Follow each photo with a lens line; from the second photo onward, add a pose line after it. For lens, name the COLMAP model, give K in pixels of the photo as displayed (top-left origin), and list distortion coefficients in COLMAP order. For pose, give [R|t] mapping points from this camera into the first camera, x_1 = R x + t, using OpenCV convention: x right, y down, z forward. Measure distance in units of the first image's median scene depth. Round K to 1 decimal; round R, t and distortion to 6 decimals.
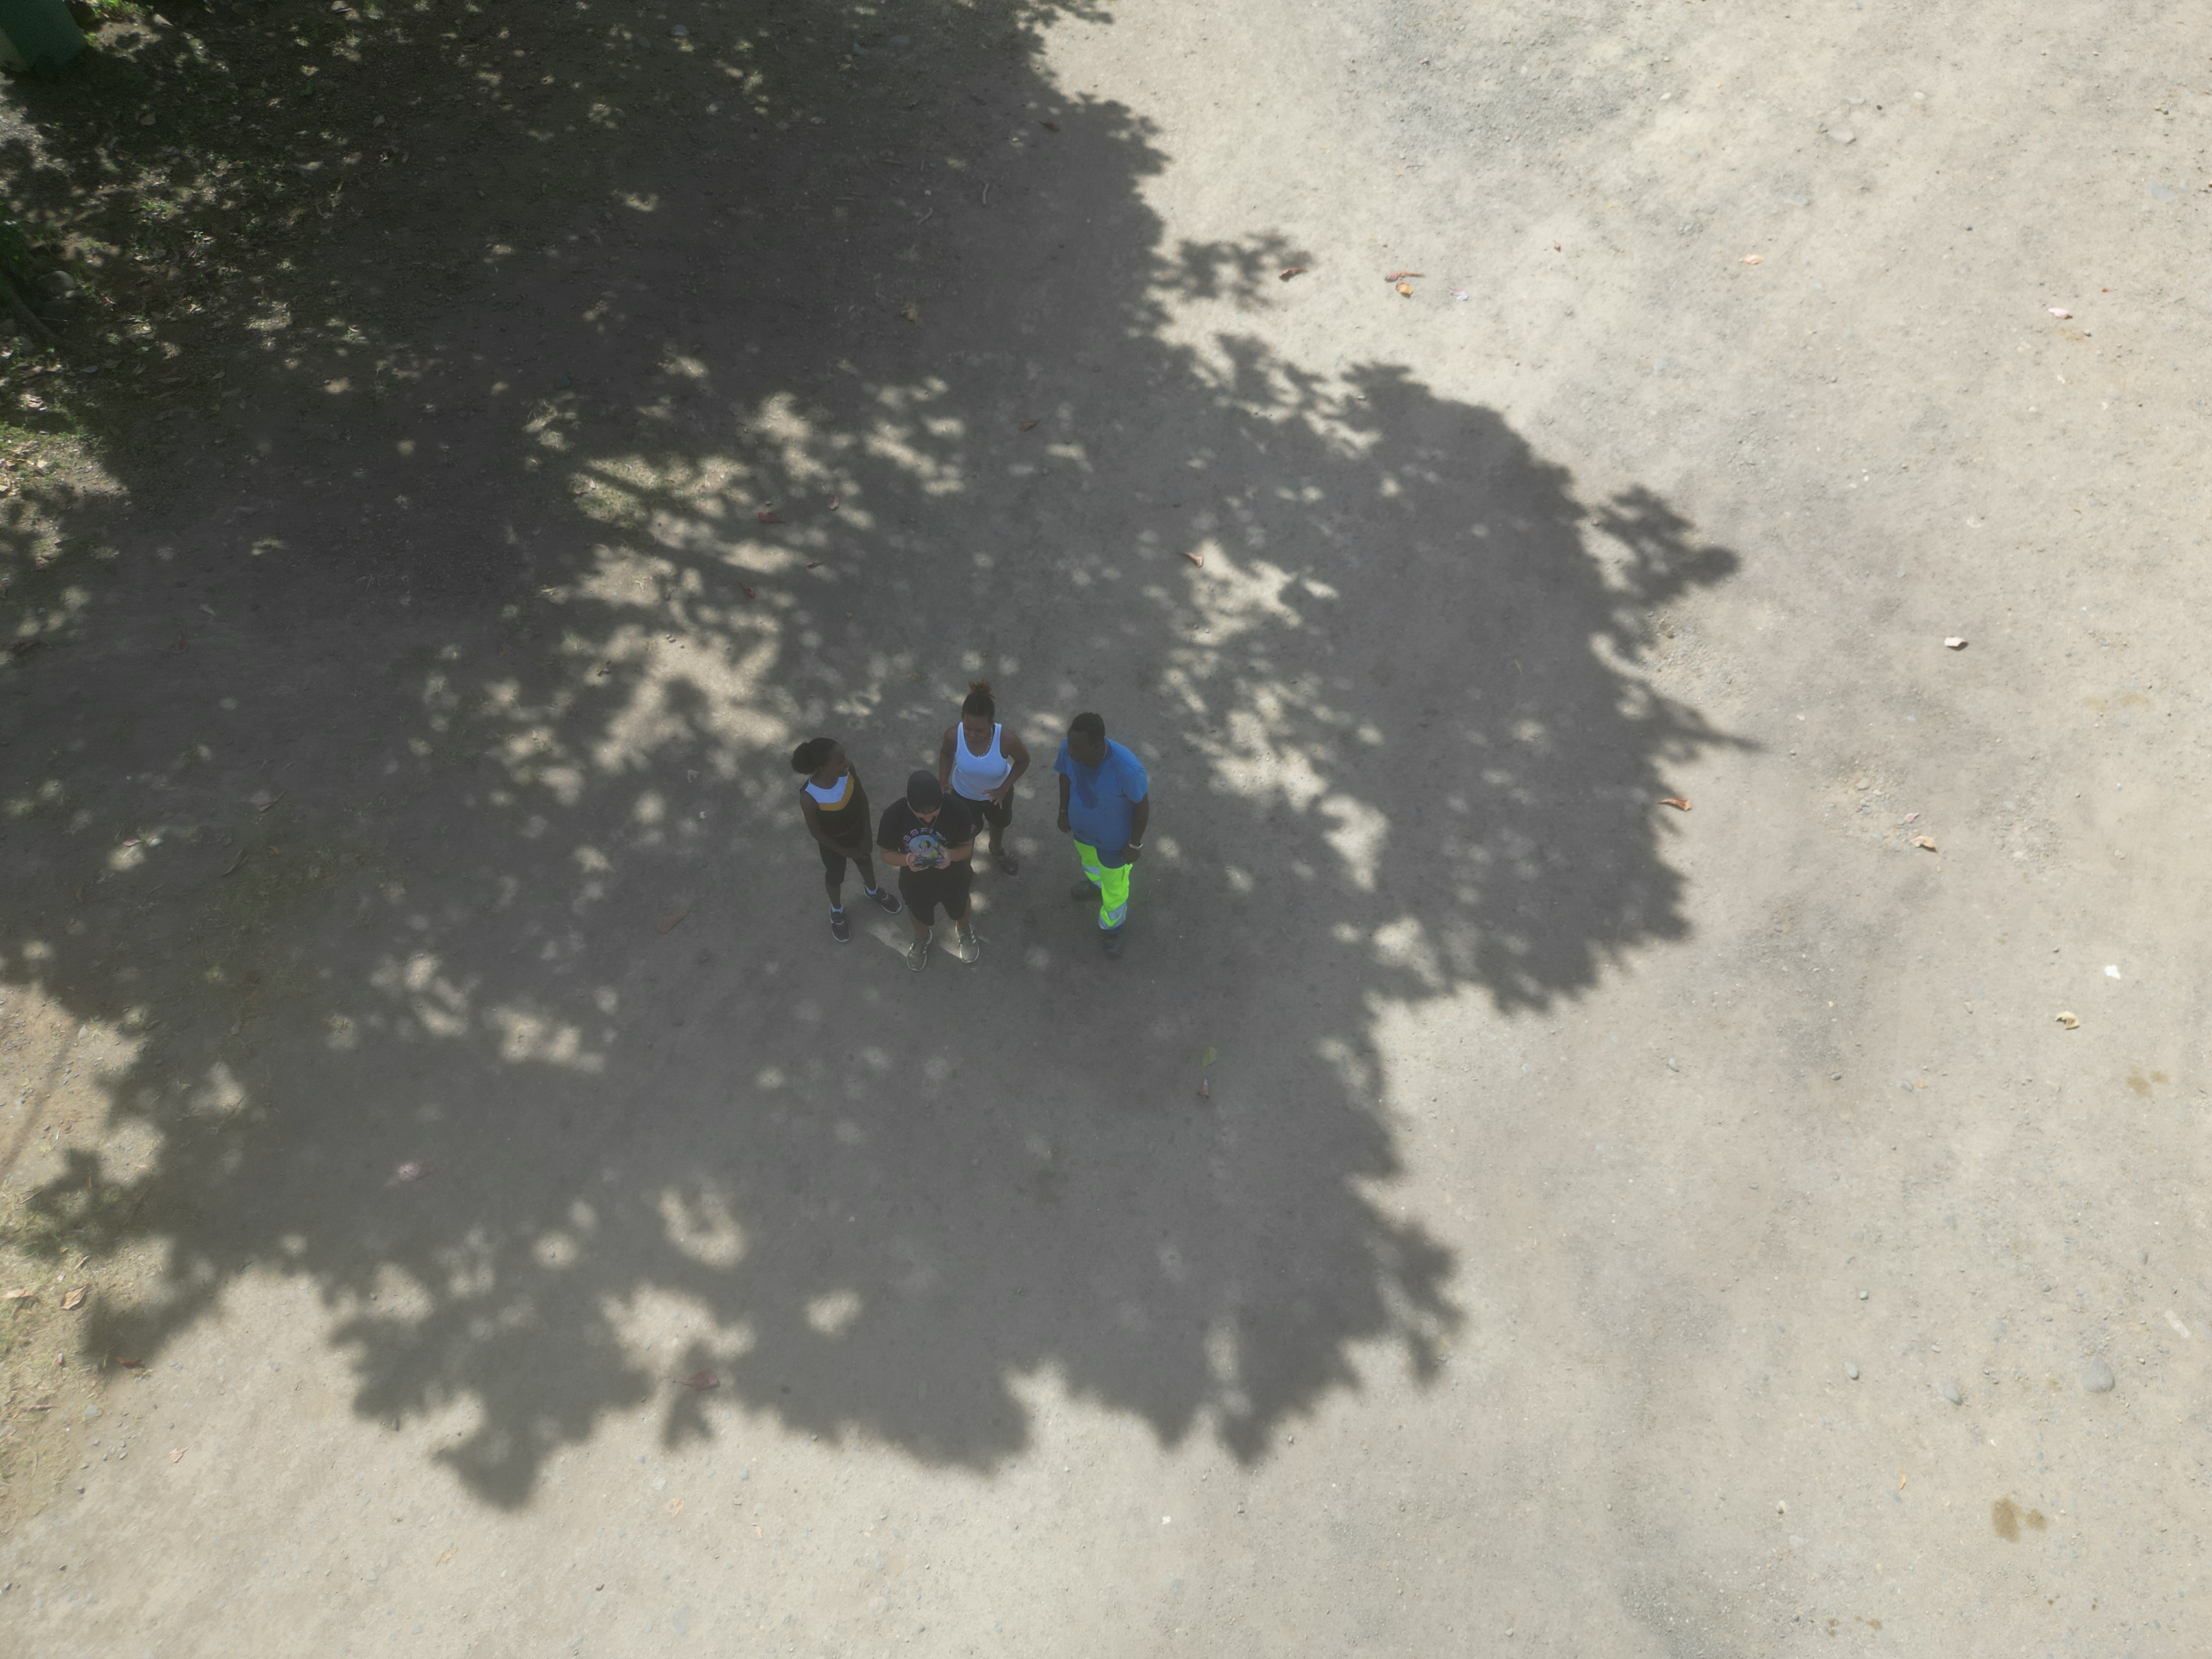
lens RADIAL K [[1547.9, 0, 1106.0], [0, 1547.9, 829.5], [0, 0, 1]] dist [0.043742, -0.041660]
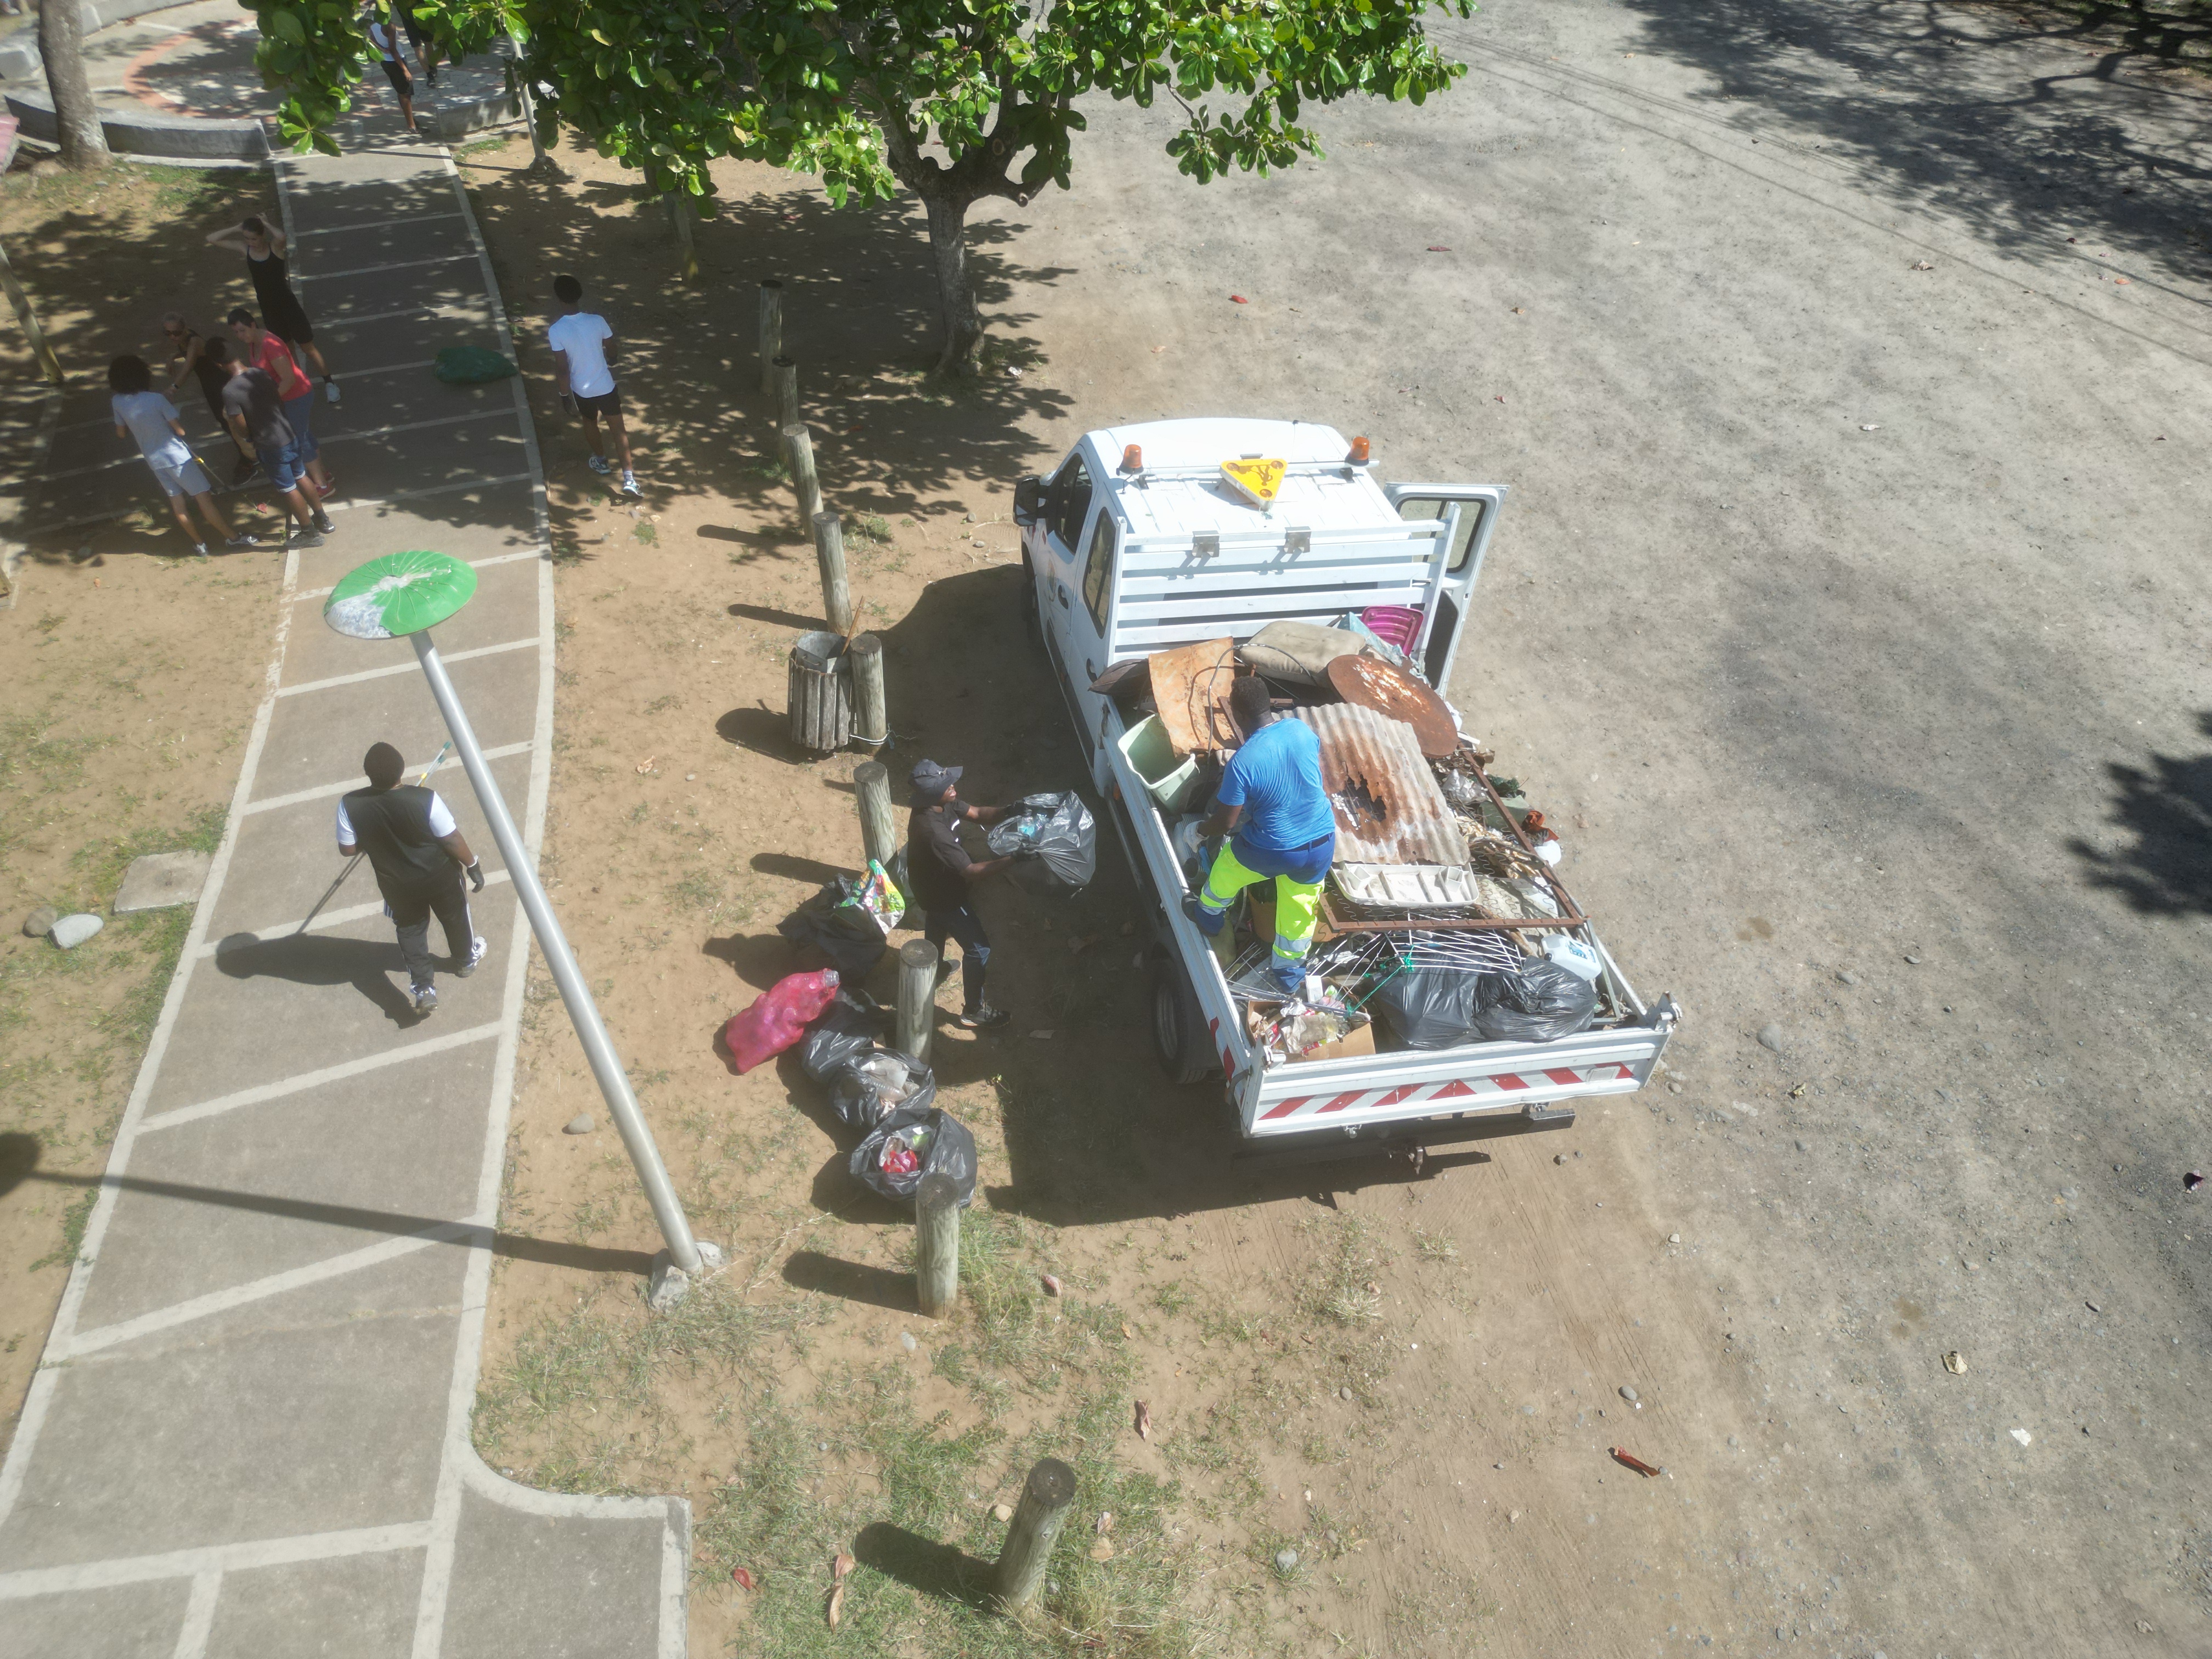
lens RADIAL K [[1543.6, 0, 1106.1], [0, 1543.6, 823.6], [0, 0, 1]] dist [0.047113, -0.044347]
pose [[-0.855376, 0.338167, -0.392396, 1.219880], [-0.439399, -0.072495, 0.895362, -0.393414], [0.274335, 0.938290, 0.210601, 0.378737]]
